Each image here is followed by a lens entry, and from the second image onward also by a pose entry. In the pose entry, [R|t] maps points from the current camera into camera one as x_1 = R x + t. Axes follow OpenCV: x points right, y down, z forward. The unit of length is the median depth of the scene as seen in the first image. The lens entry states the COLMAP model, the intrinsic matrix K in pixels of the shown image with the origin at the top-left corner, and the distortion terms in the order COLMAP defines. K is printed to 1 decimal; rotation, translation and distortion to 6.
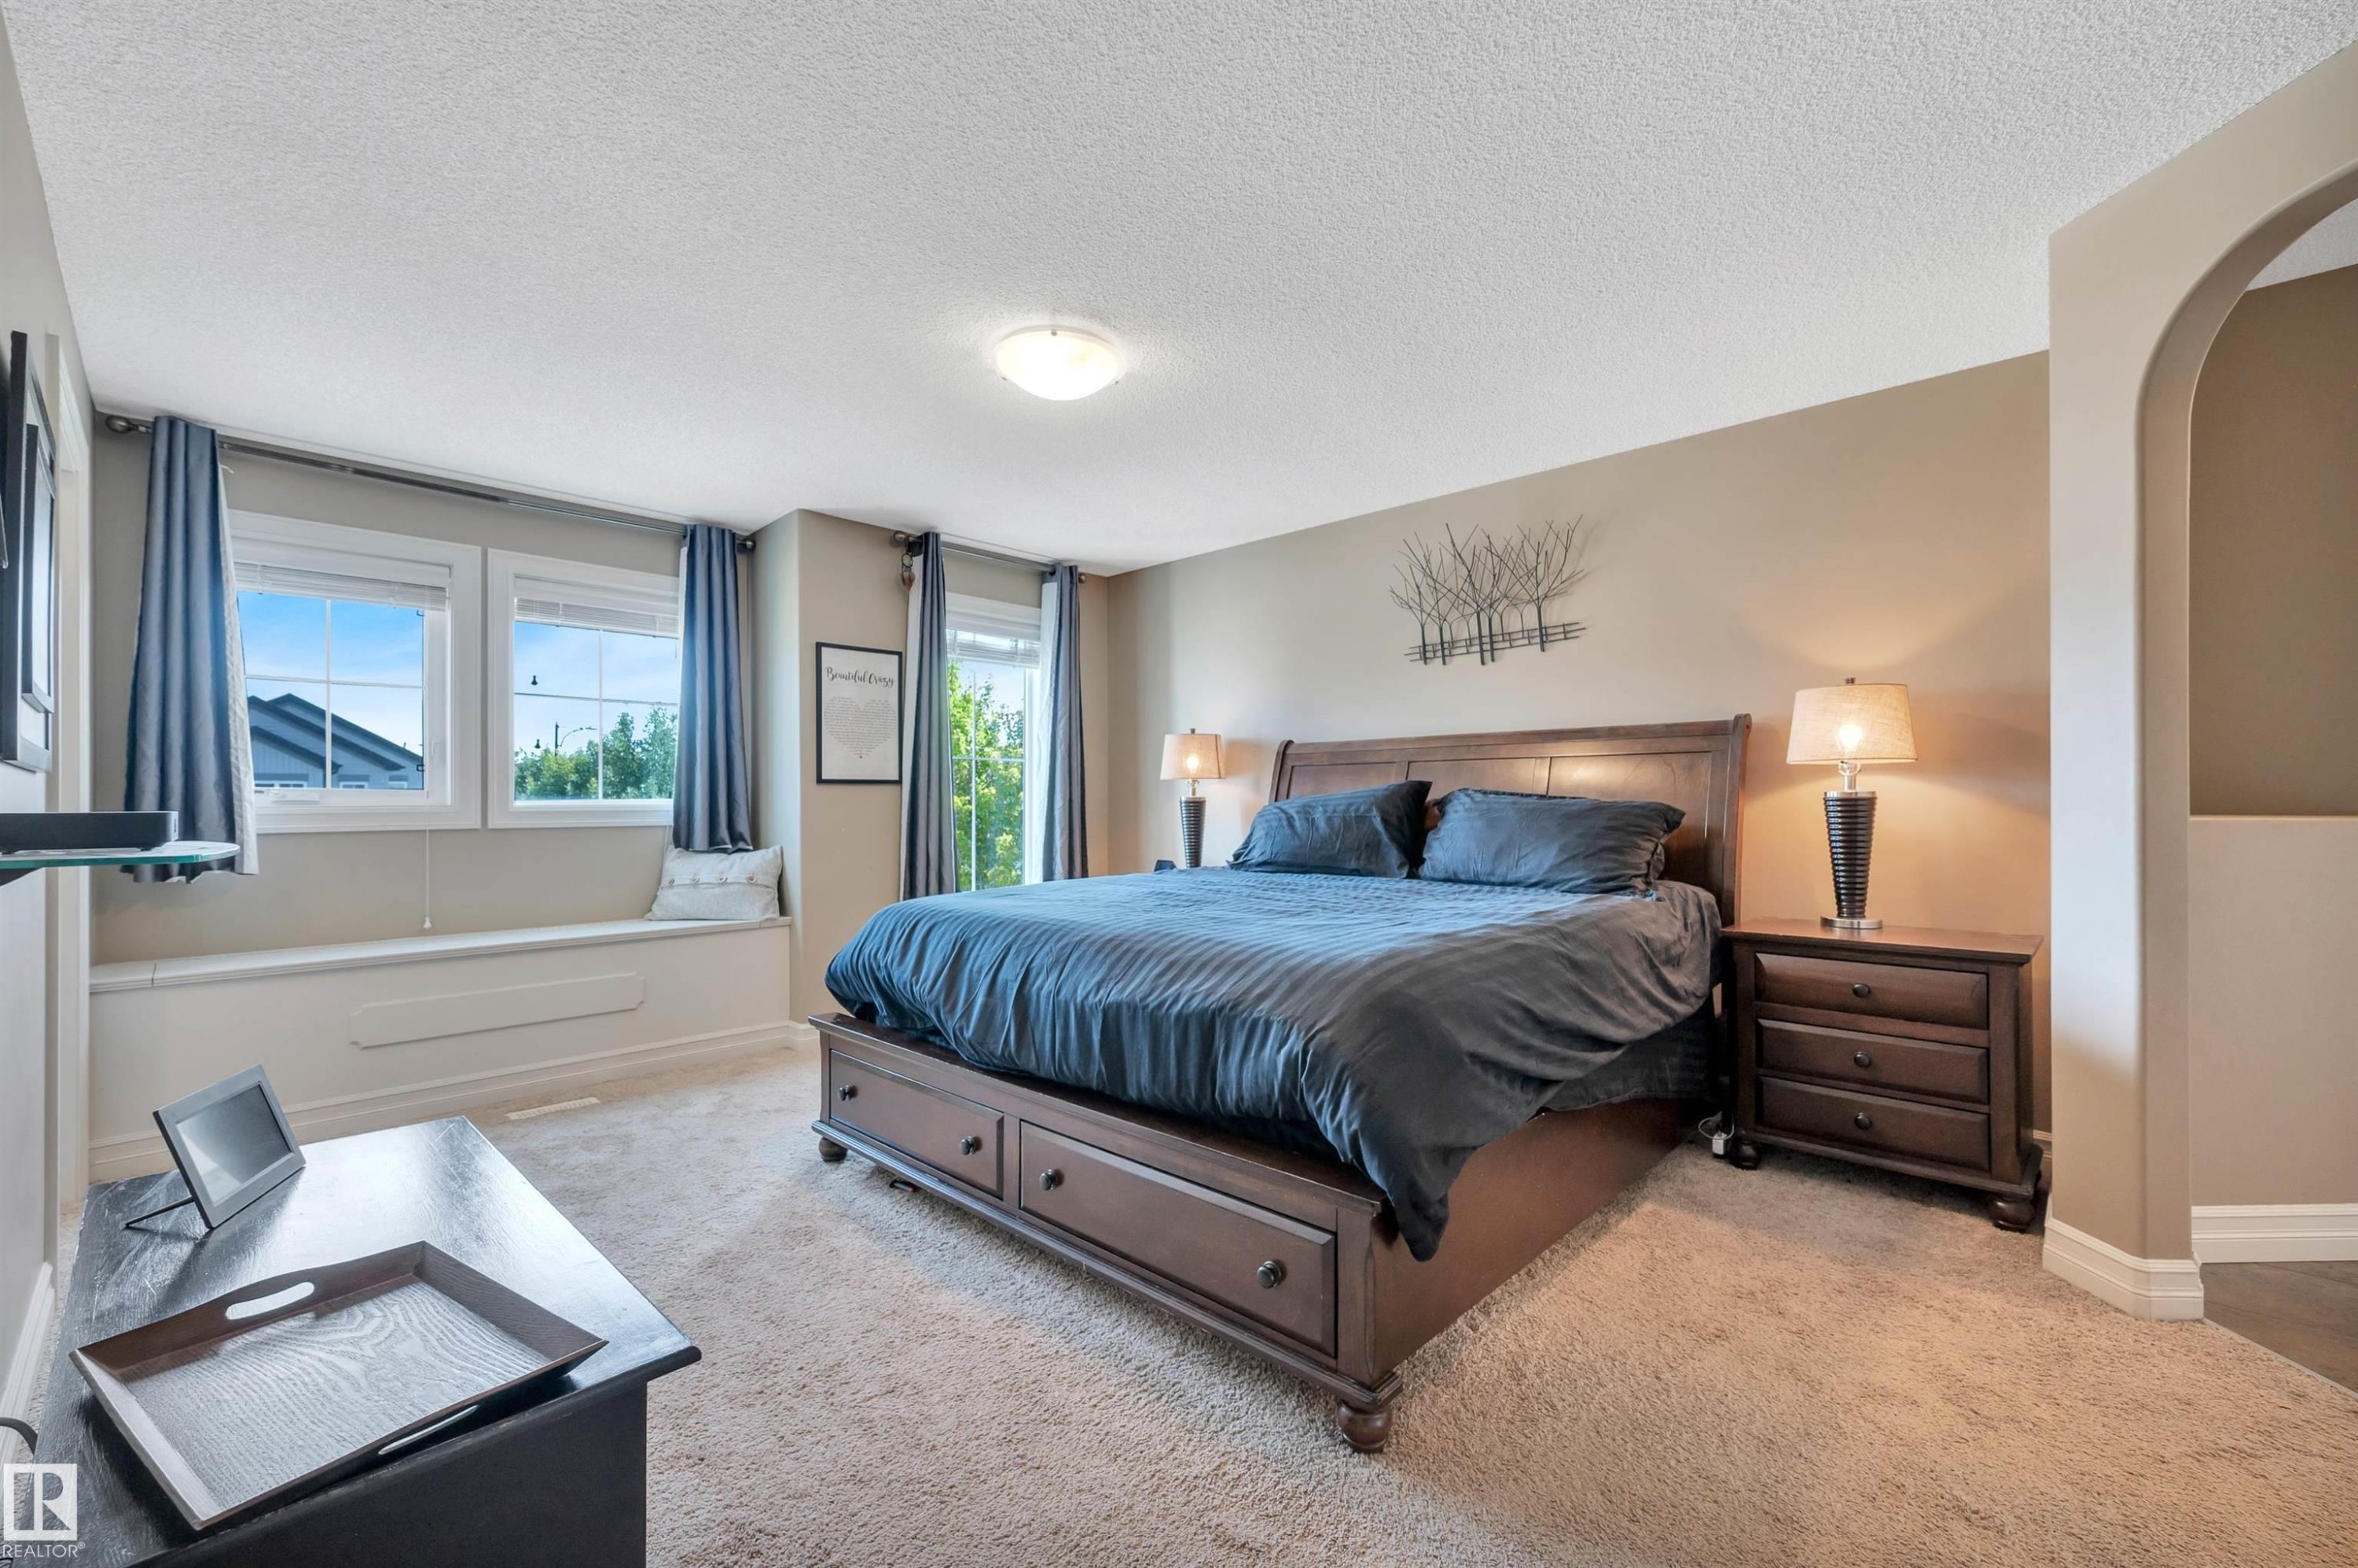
lens RADIAL K [[893.6, 0, 1277.2], [0, 893.6, 793.2], [0, 0, 1]] dist [-0.000564, 0.000037]
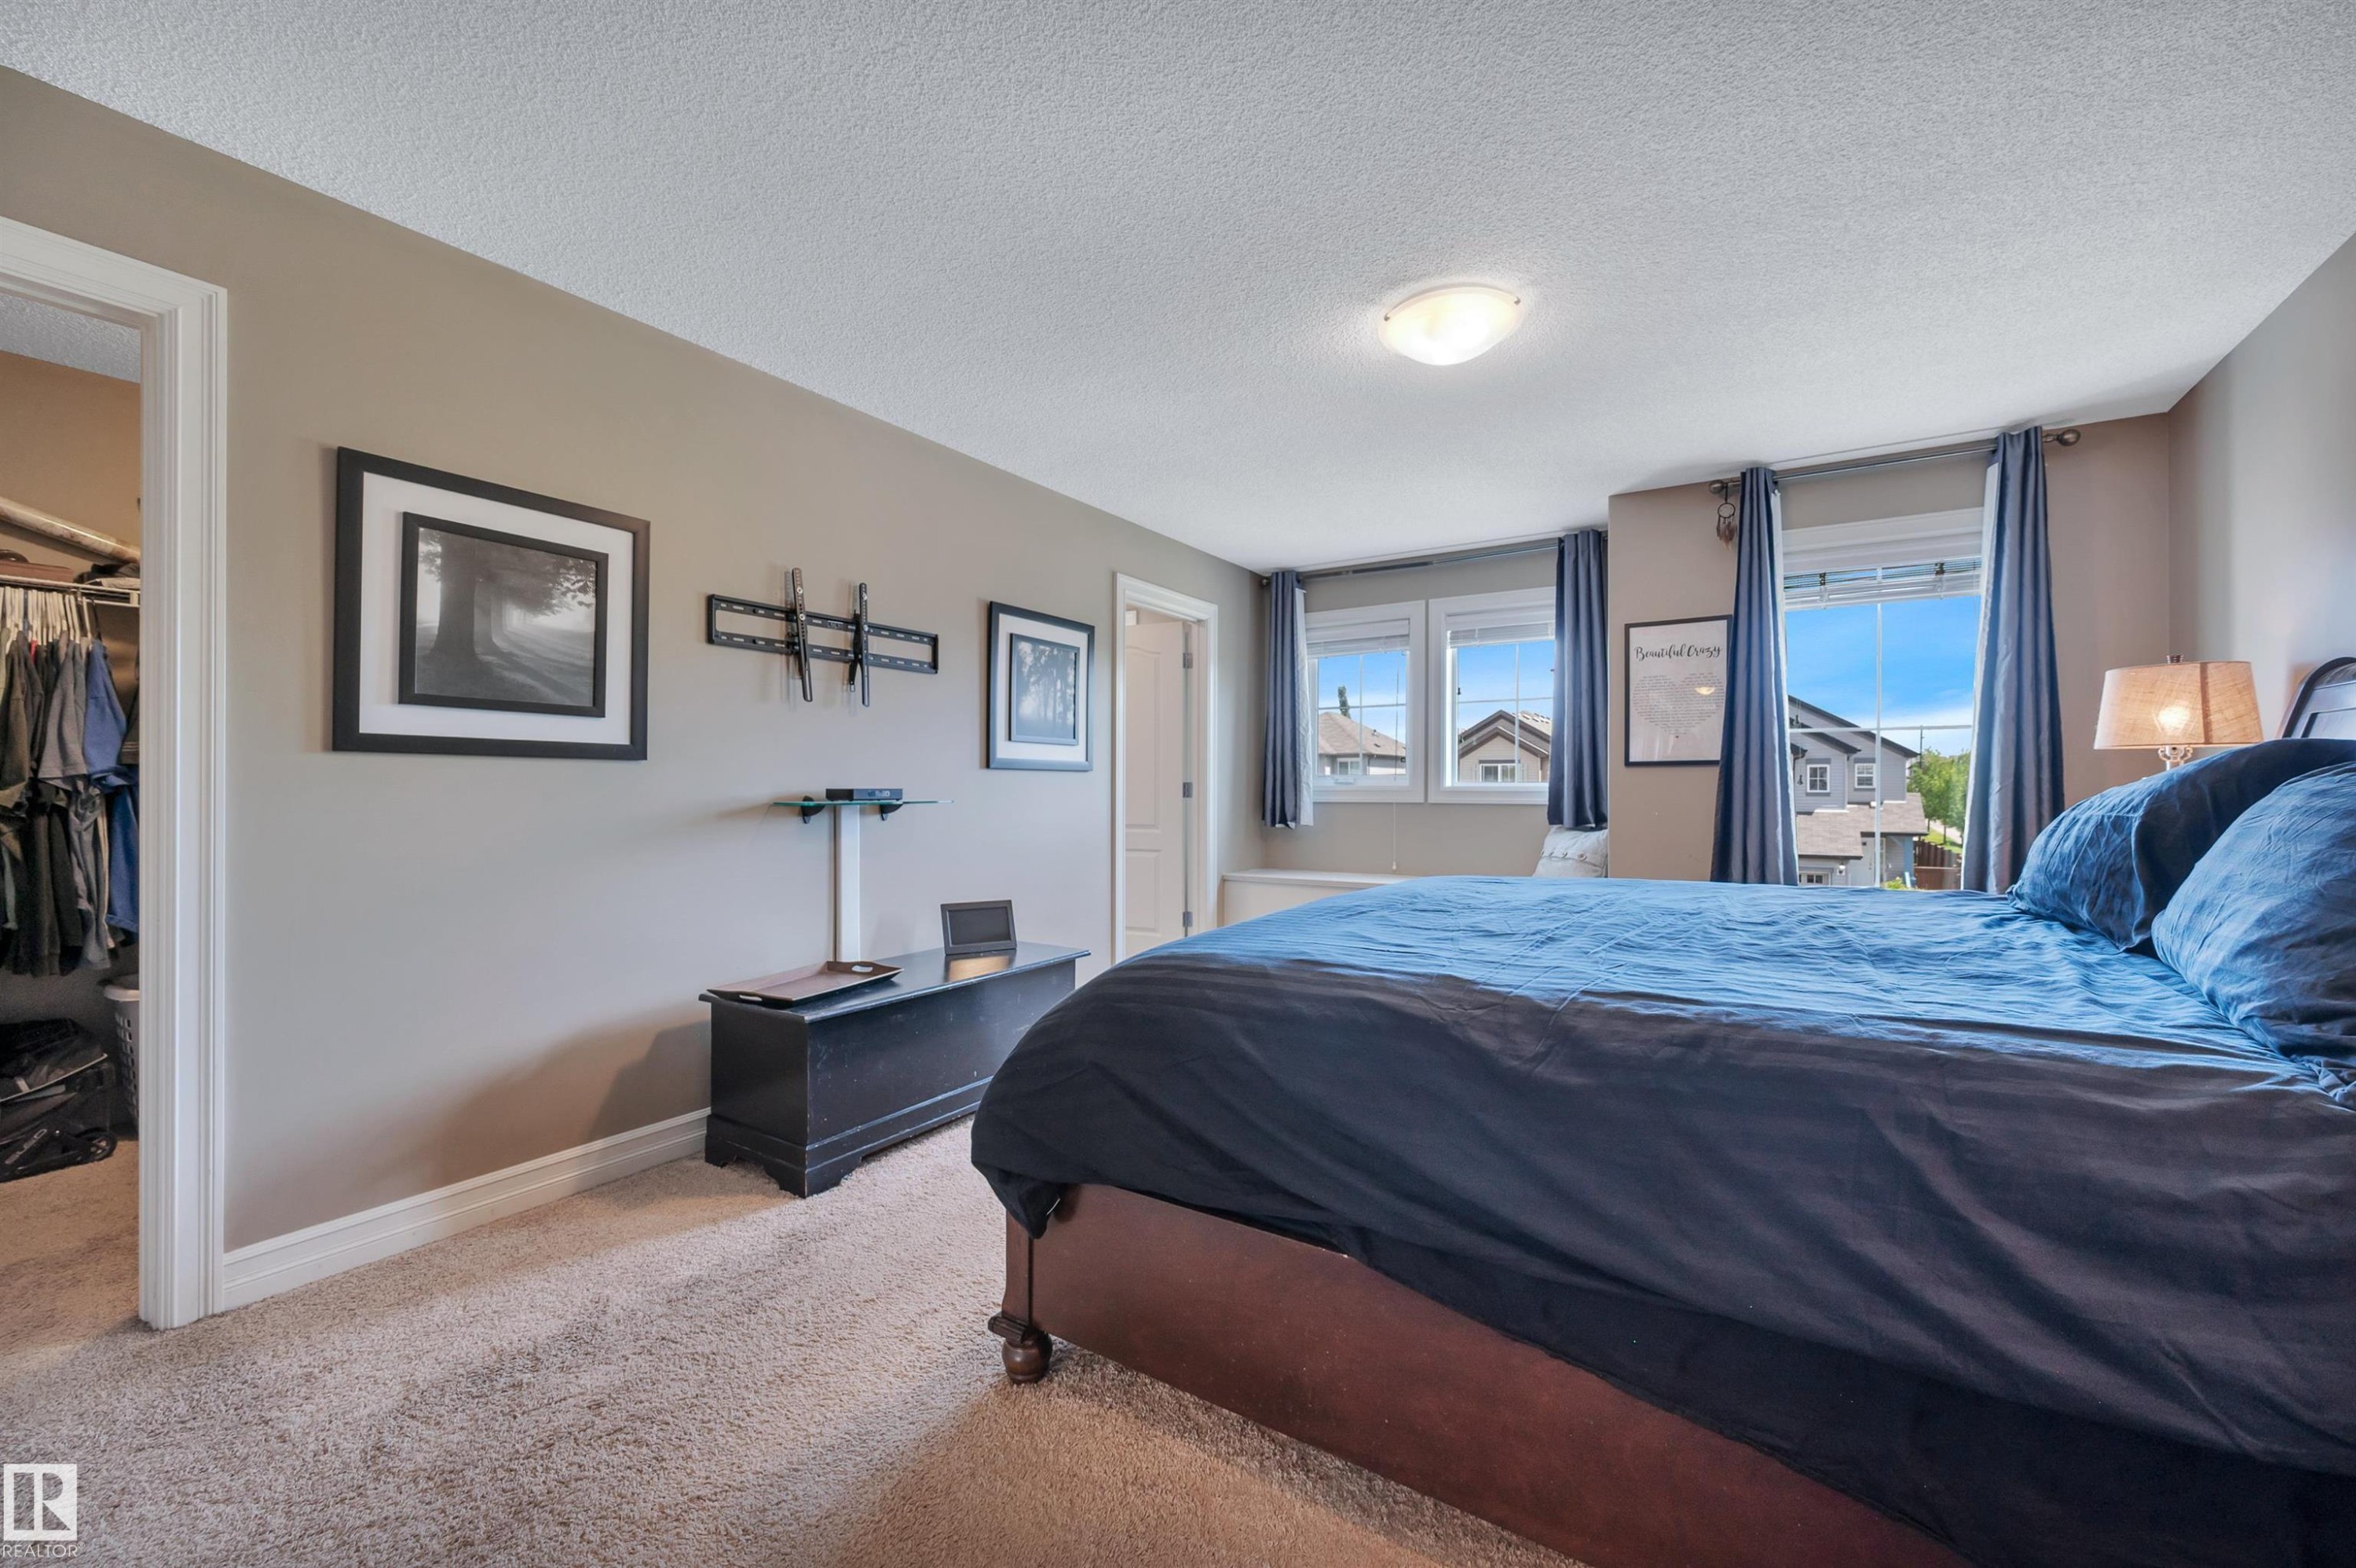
lens RADIAL K [[940.0, 0, 1194.7], [0, 940.0, 783.4], [0, 0, 1]] dist [0.000343, 0.000407]
pose [[0.179136, 0.001854, -0.983823, 0.436547], [0.003910, 0.999989, 0.002597, 0.004164], [0.983817, -0.004312, 0.179127, 0.342197]]
